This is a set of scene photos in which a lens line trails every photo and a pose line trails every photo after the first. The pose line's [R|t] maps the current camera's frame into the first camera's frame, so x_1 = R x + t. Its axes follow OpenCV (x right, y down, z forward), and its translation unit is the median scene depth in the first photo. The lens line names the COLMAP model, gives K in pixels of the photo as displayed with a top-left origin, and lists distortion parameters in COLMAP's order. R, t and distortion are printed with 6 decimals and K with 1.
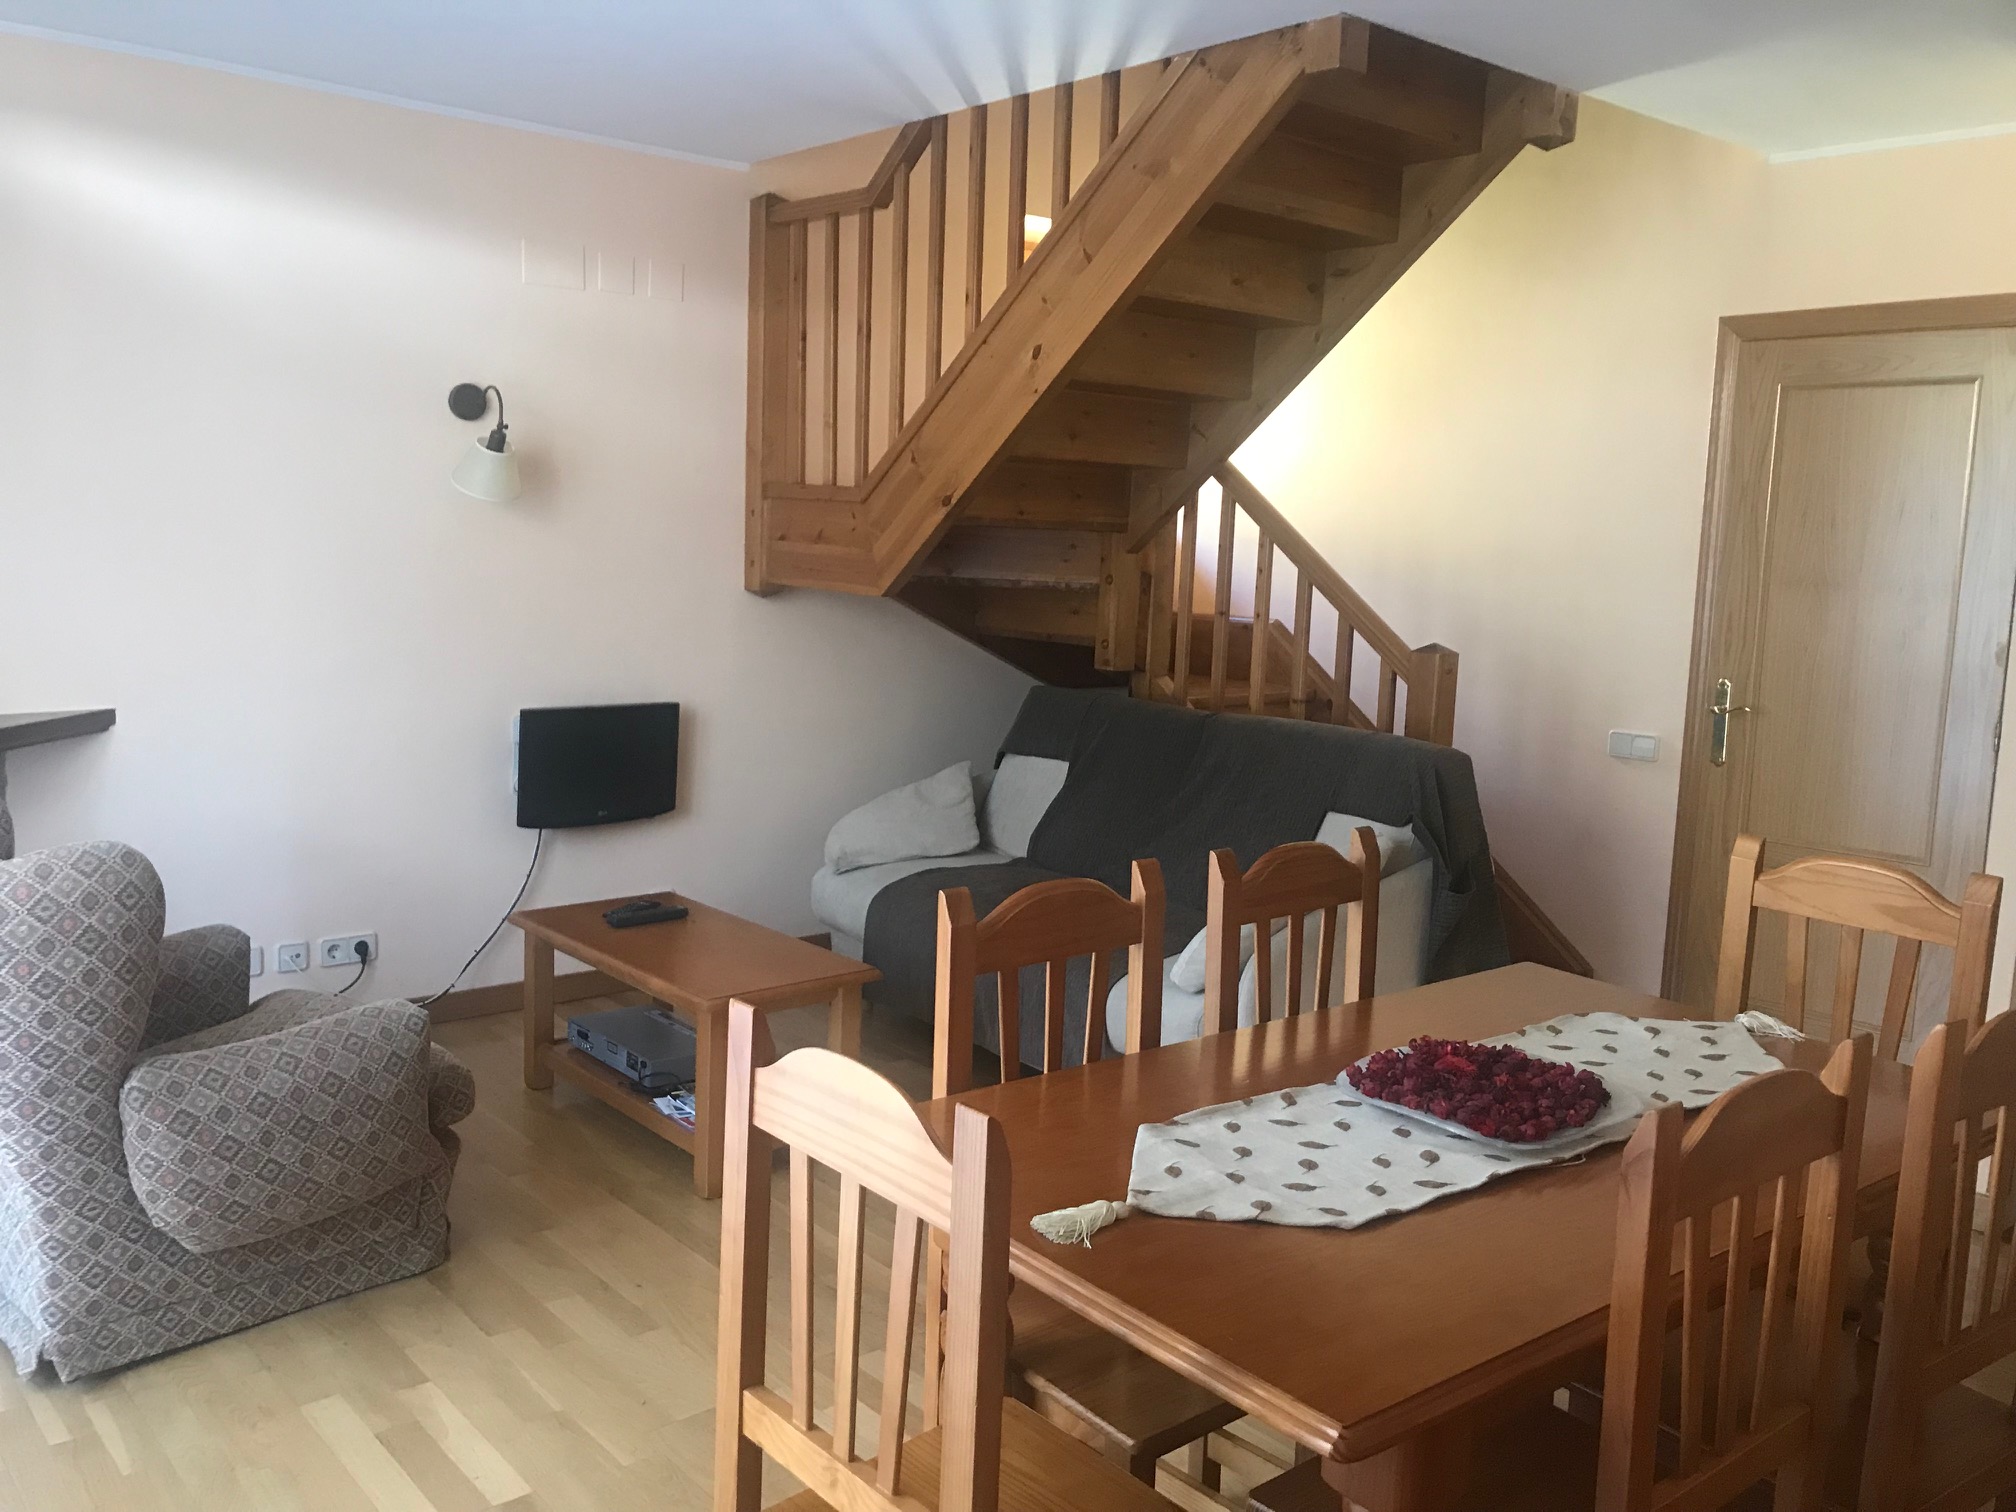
lens RADIAL K [[1650.1, 0, 1019.9], [0, 1650.1, 755.7], [0, 0, 1]] dist [0.008113, -0.009916]
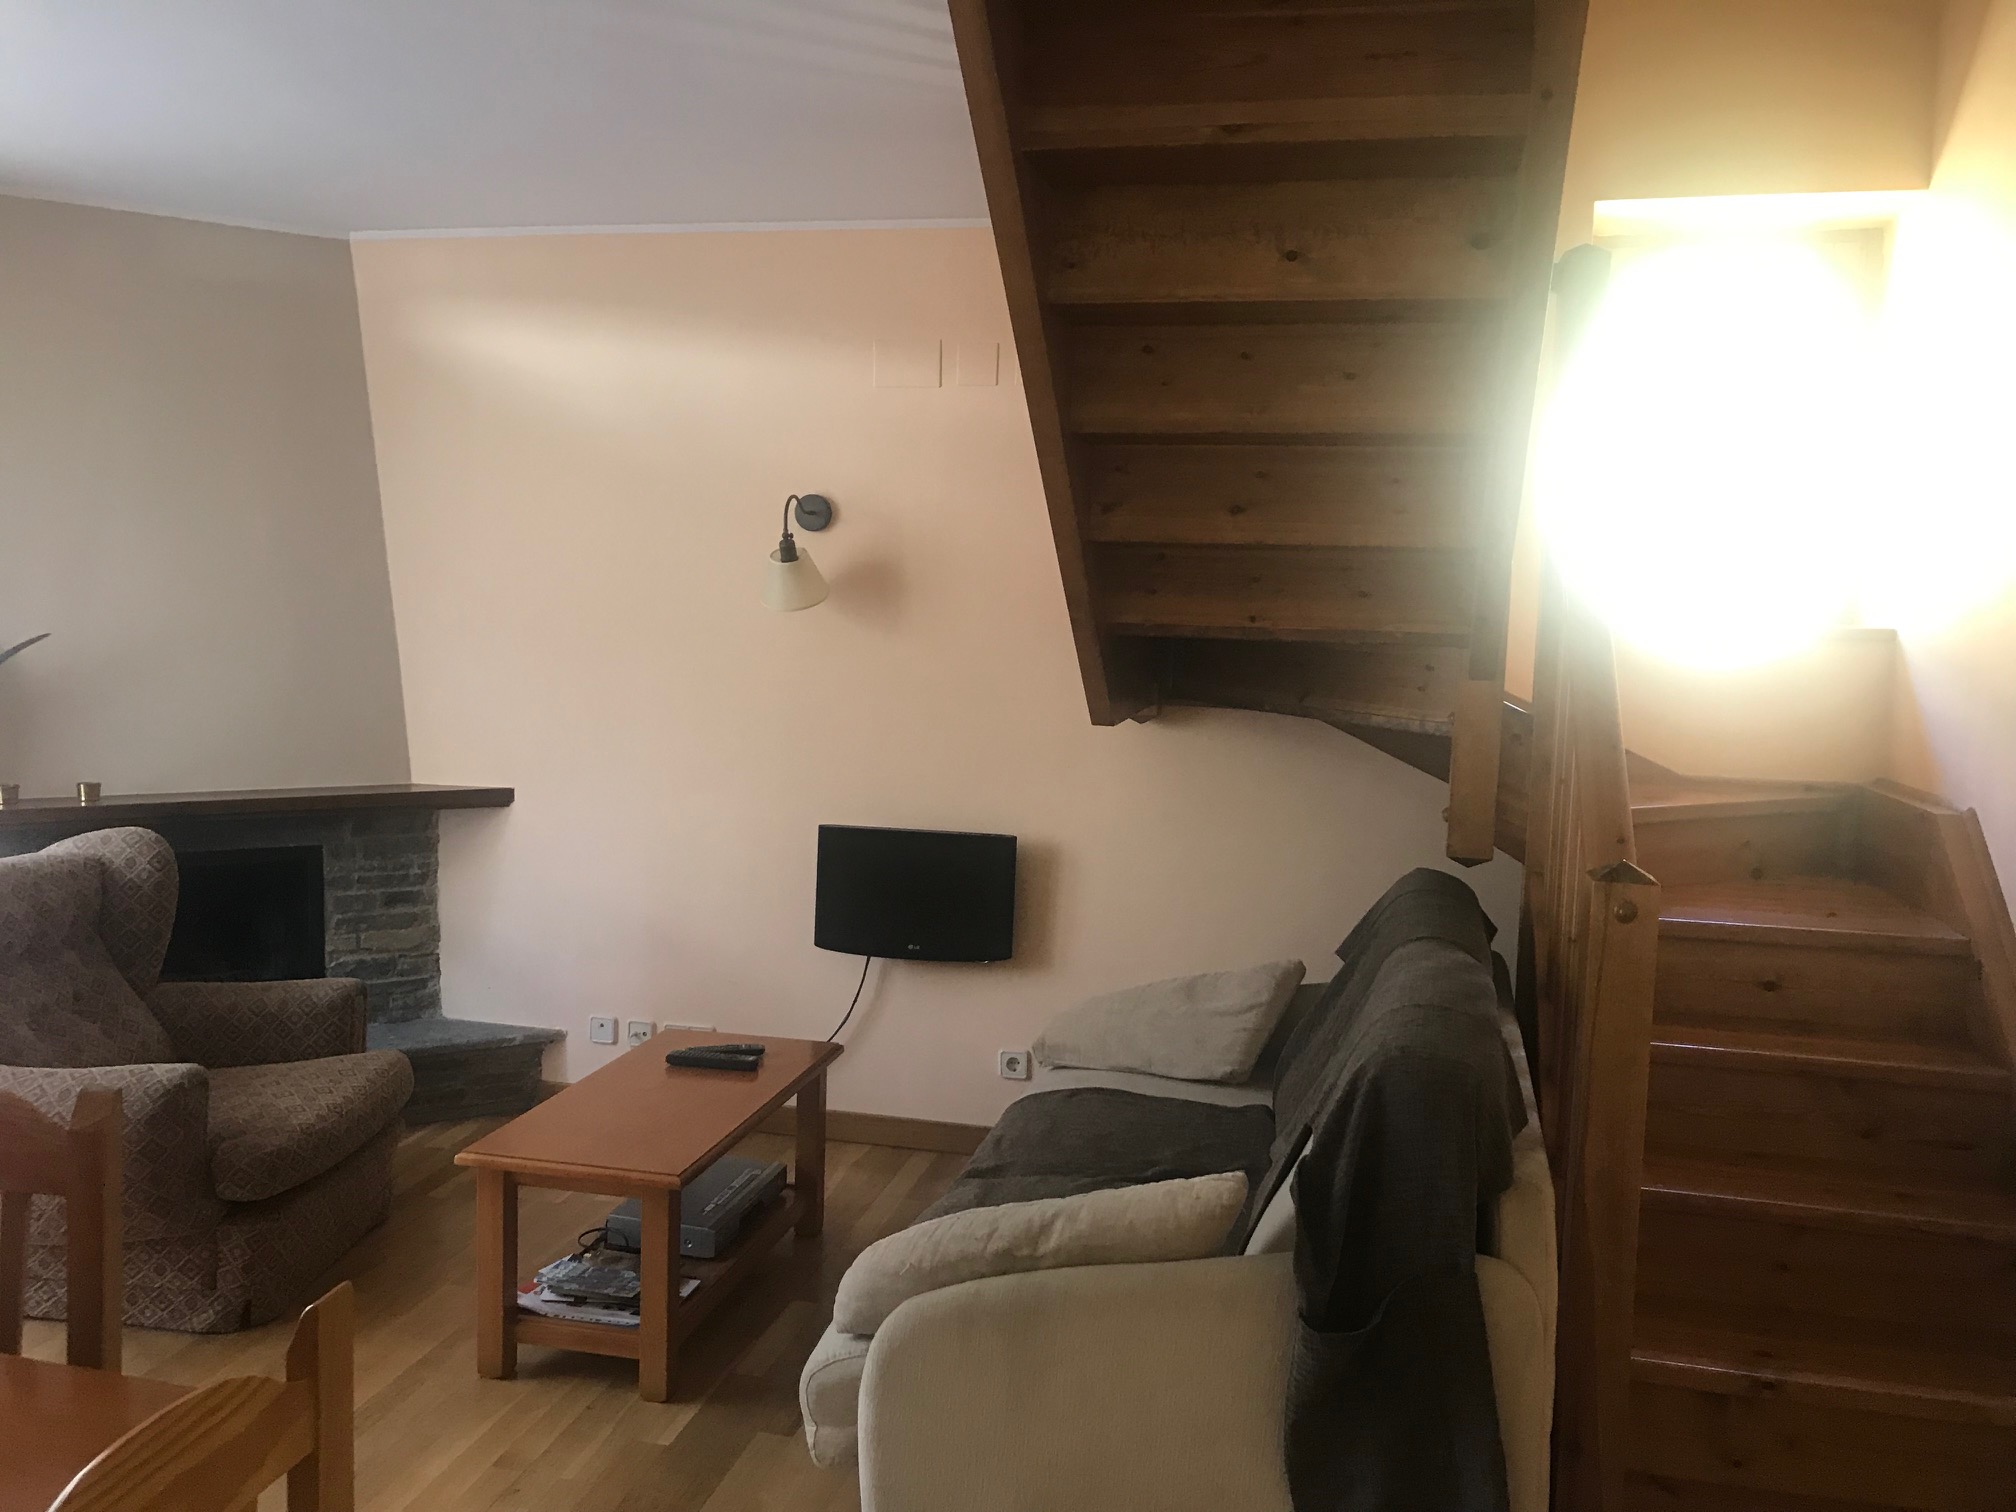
lens RADIAL K [[1624.4, 0, 1008.0], [0, 1624.4, 756.0], [0, 0, 1]] dist [0.004145, -0.005970]
pose [[0.599980, 0.061885, -0.797618, 0.515539], [-0.119203, 0.992789, -0.012638, -0.069033], [0.791085, 0.102661, 0.603031, 0.511250]]
